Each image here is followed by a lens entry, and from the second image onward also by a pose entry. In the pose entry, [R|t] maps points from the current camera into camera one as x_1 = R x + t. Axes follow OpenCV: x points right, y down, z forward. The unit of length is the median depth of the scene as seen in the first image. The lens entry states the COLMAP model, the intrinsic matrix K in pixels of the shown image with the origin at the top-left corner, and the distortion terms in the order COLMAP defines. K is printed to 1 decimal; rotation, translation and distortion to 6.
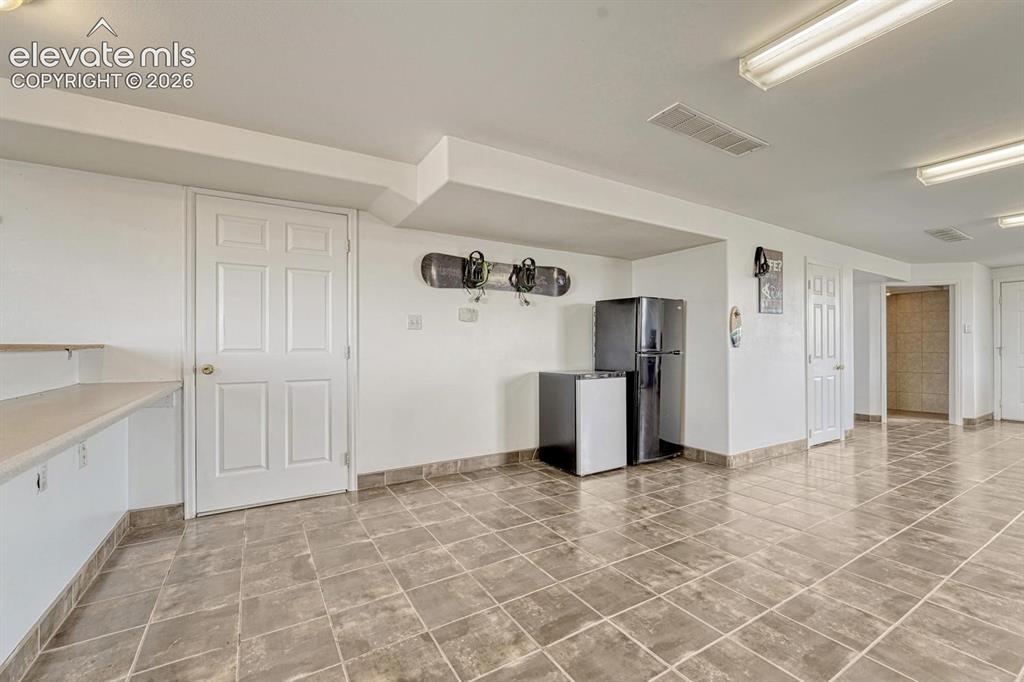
lens RADIAL K [[429.1, 0, 503.4], [0, 429.1, 345.8], [0, 0, 1]] dist [-0.005609, 0.000898]
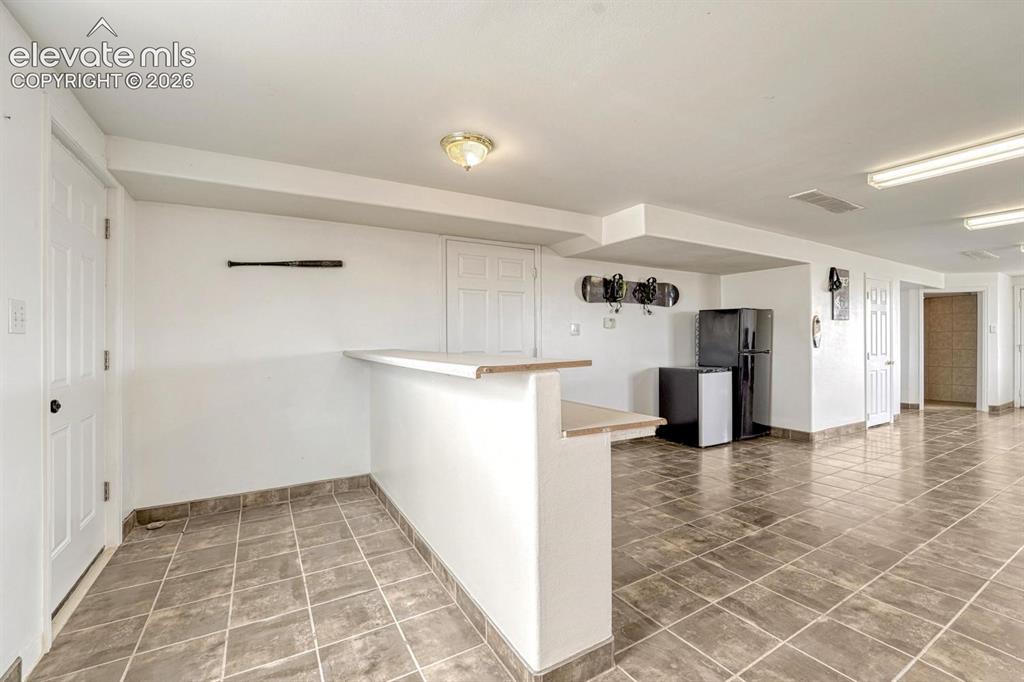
lens RADIAL K [[429.1, 0, 523.3], [0, 429.1, 347.1], [0, 0, 1]] dist [-0.005609, 0.000898]
pose [[0.999985, -0.003590, 0.004121, -0.327454], [0.003537, 0.999912, 0.012750, -0.017505], [-0.004167, -0.012735, 0.999910, -0.263256]]
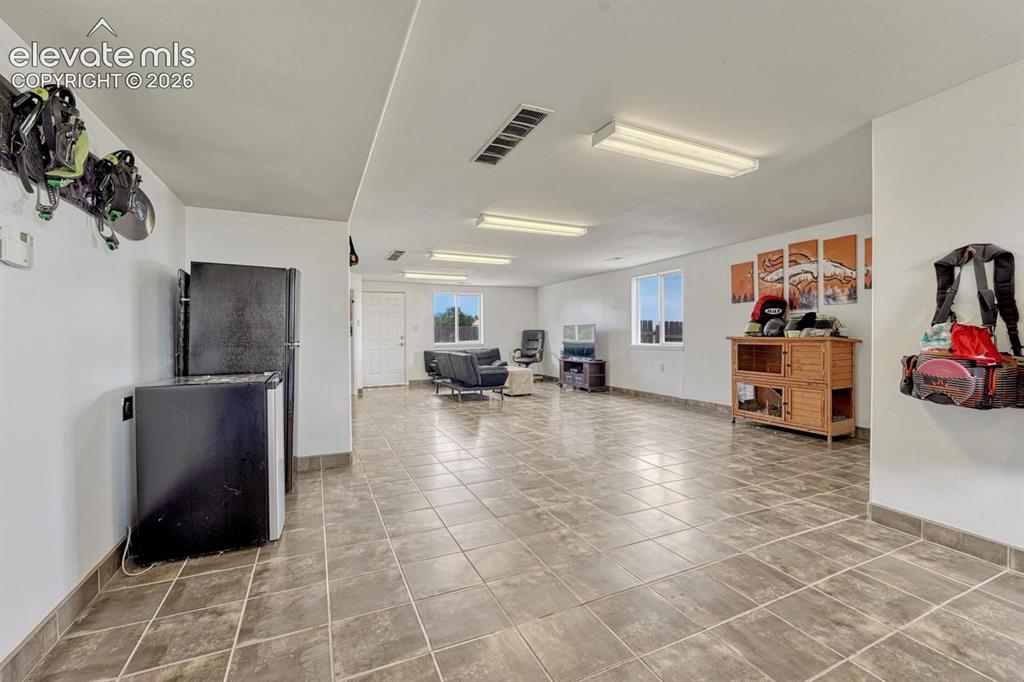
lens RADIAL K [[429.1, 0, 521.8], [0, 429.1, 346.9], [0, 0, 1]] dist [-0.005609, 0.000898]
pose [[0.107648, -0.028379, 0.993784, -0.360040], [0.005460, 0.999594, 0.027953, -0.001636], [-0.994174, 0.002417, 0.107760, 0.497053]]
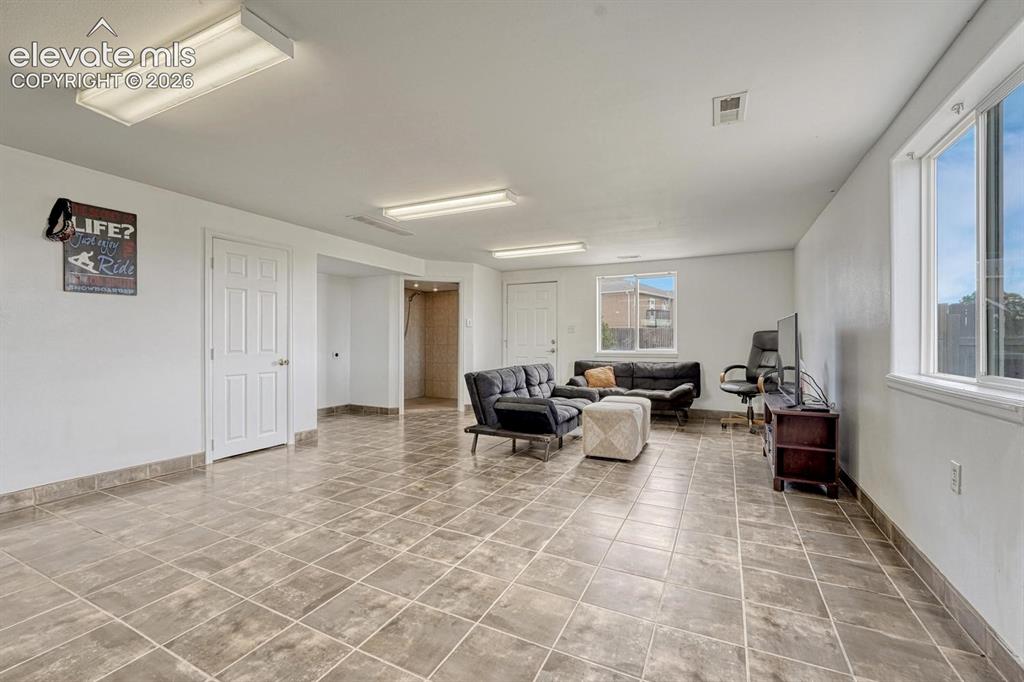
lens RADIAL K [[429.1, 0, 510.6], [0, 429.1, 334.9], [0, 0, 1]] dist [-0.005609, 0.000898]
pose [[0.842850, 0.008951, 0.538074, 0.881001], [-0.004548, 0.999944, -0.009510, -0.000539], [-0.538129, 0.005569, 0.842844, 0.000681]]
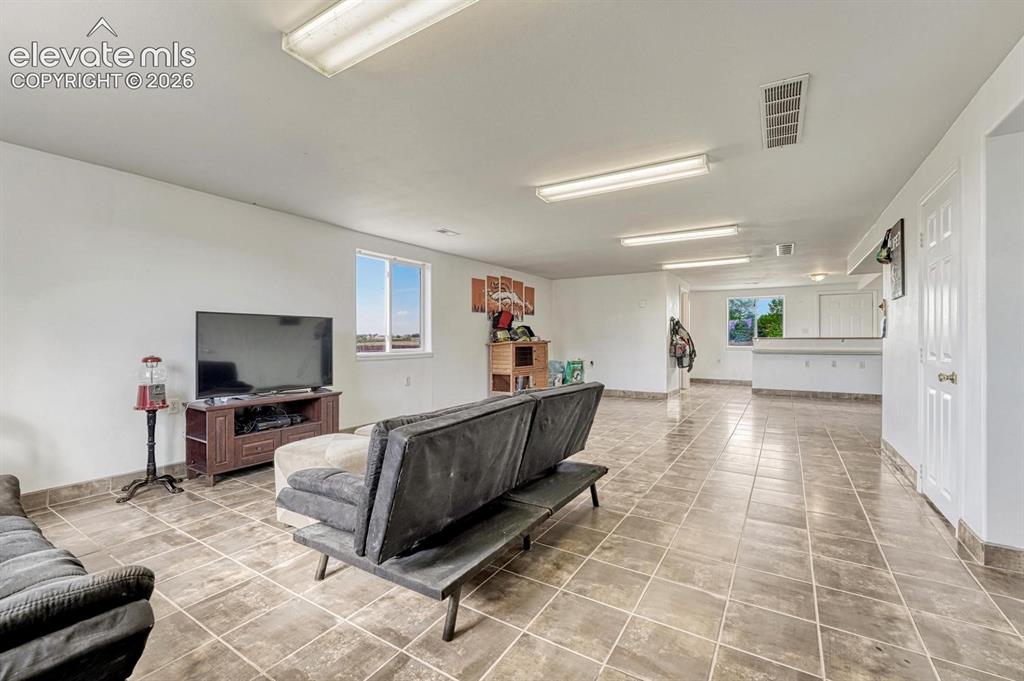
lens RADIAL K [[434.2, 0, 510.5], [0, 434.2, 338.0], [0, 0, 1]] dist [-0.000928, -0.000003]
pose [[-0.898547, 0.001461, -0.438875, 1.816585], [0.003968, 0.999981, -0.004797, 0.004873], [0.438859, -0.006052, -0.898535, 1.529654]]
